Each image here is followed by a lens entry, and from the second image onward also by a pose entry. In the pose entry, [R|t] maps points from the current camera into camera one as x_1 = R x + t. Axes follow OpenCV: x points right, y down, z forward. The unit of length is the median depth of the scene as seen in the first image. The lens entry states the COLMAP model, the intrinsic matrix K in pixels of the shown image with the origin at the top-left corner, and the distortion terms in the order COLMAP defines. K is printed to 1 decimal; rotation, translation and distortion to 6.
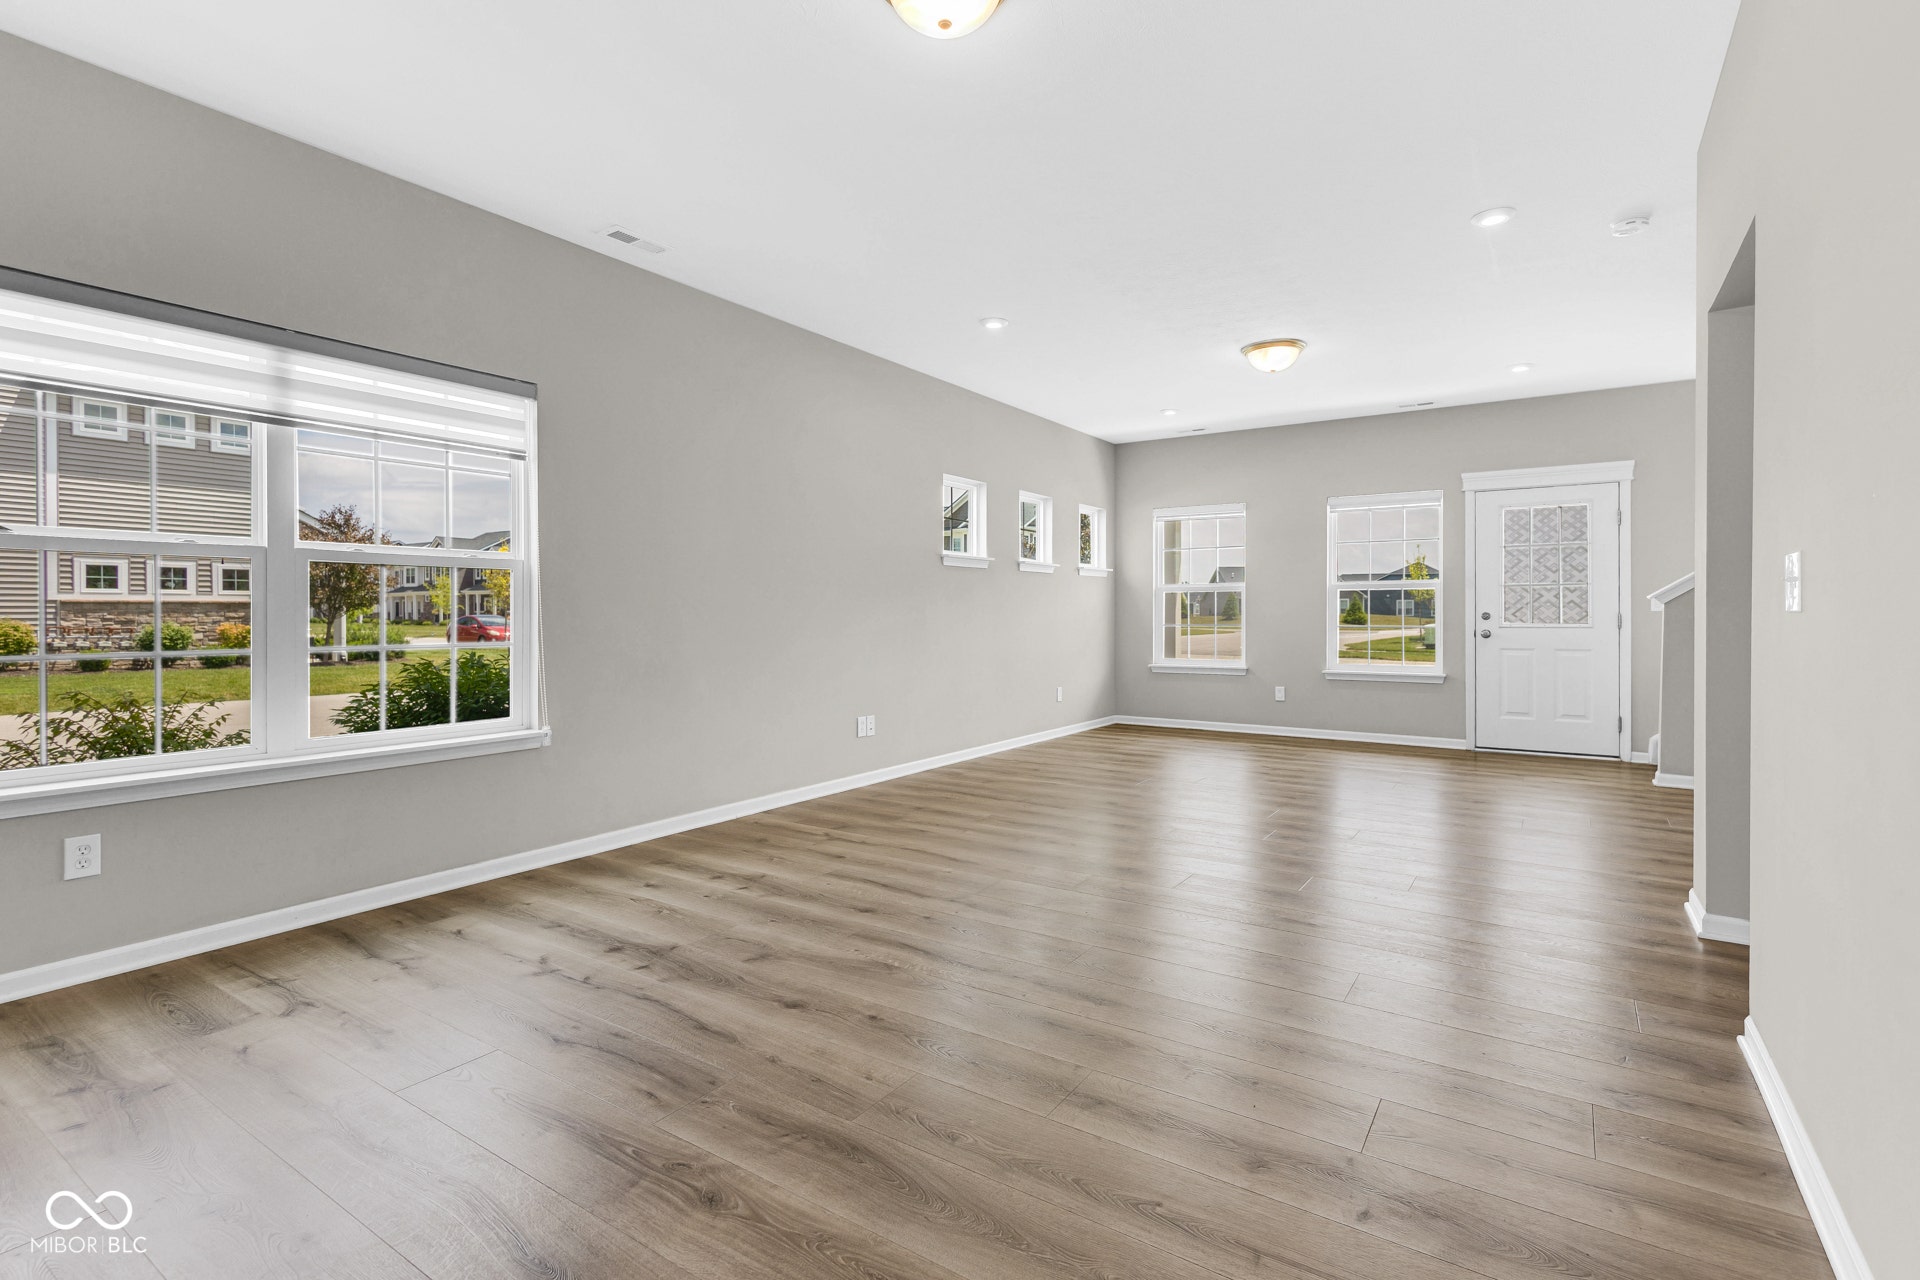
lens RADIAL K [[896.6, 0, 954.6], [0, 896.6, 611.3], [0, 0, 1]] dist [0.008417, -0.001053]
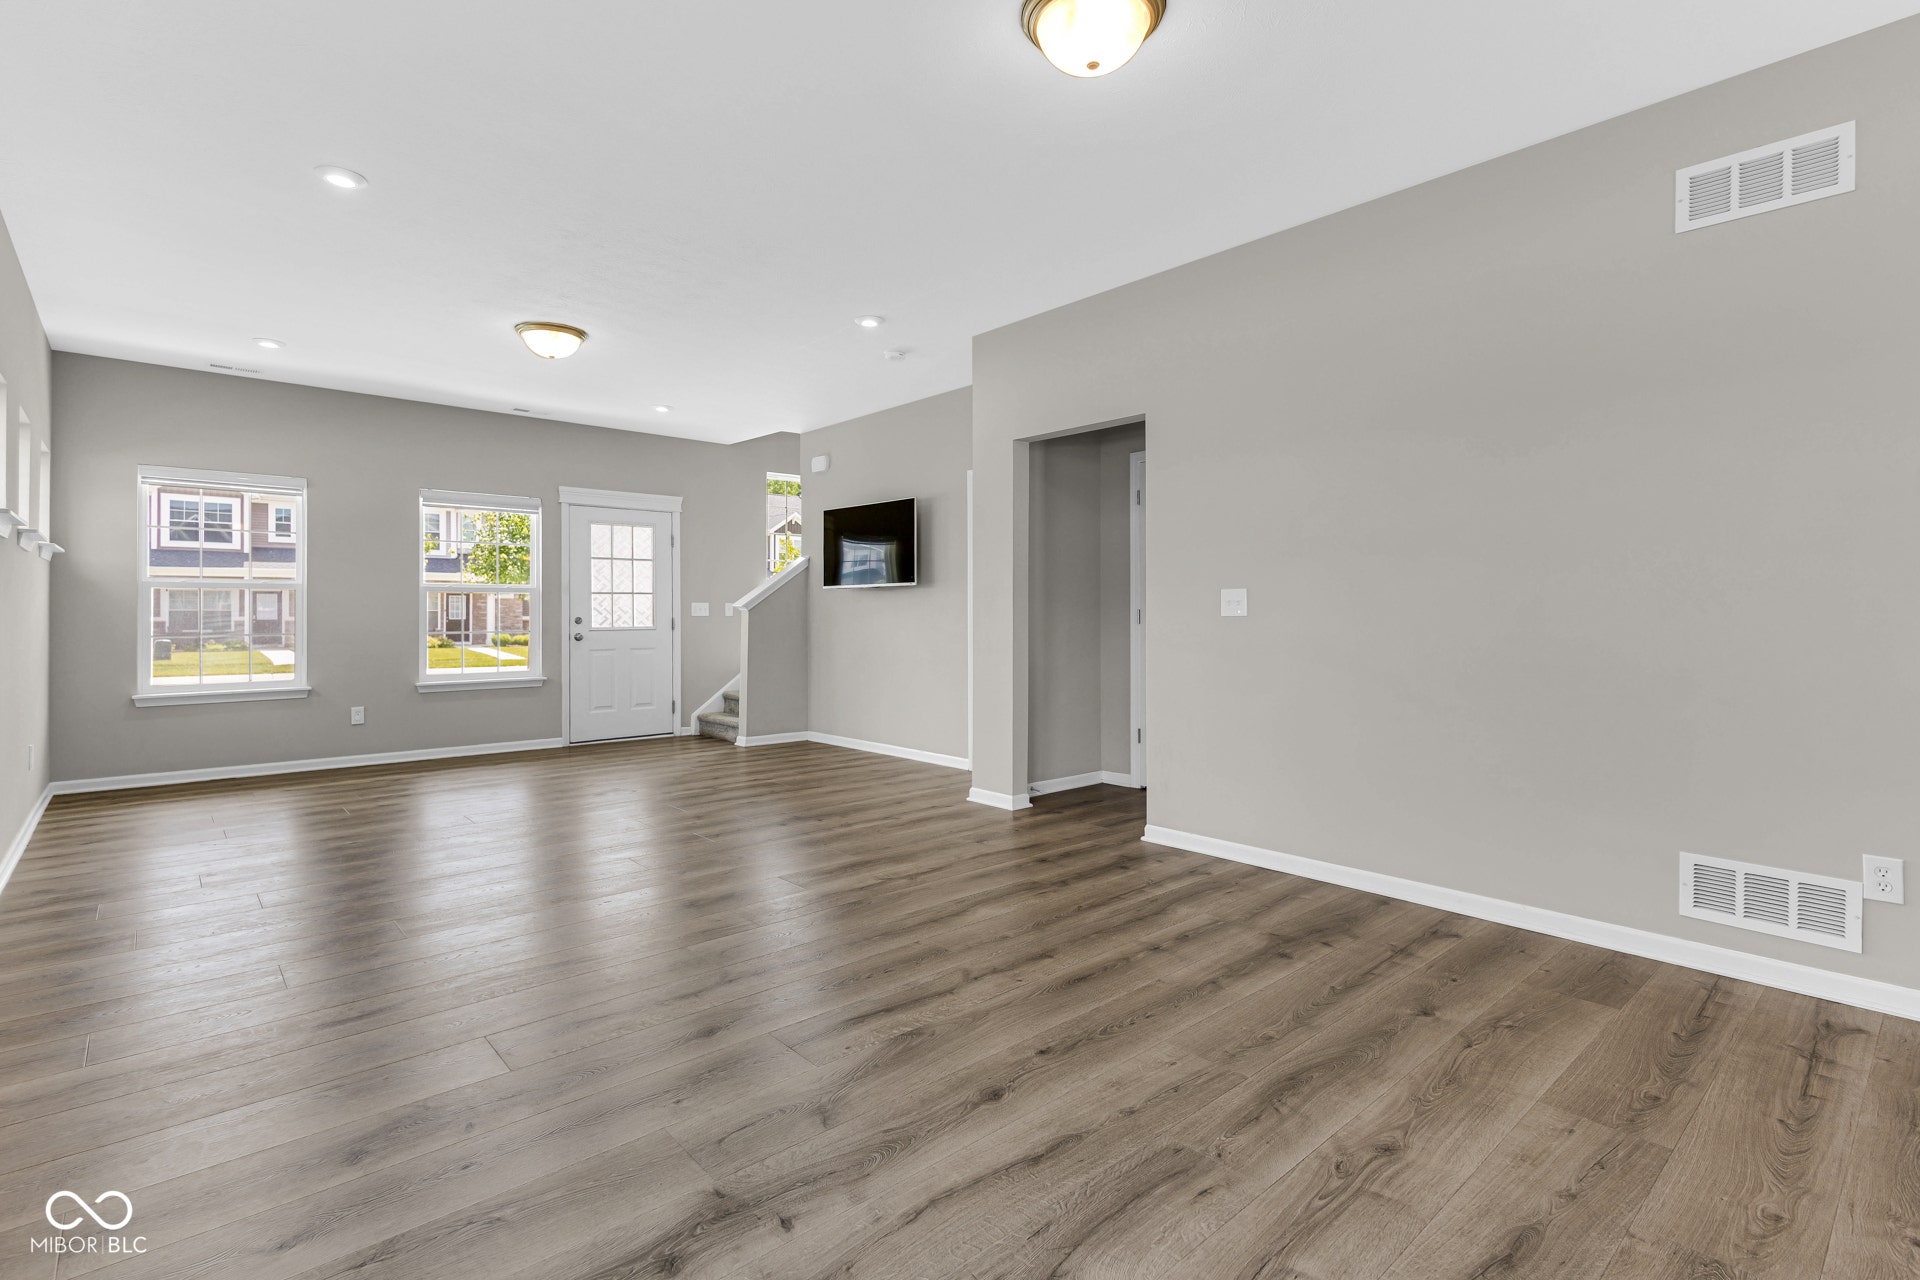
lens RADIAL K [[896.6, 0, 954.6], [0, 896.6, 611.3], [0, 0, 1]] dist [0.008417, -0.001053]
pose [[0.251742, 0.004326, 0.967785, -0.964167], [0.000220, 0.999990, -0.004527, -0.002464], [-0.967794, 0.001352, 0.251739, 0.804581]]
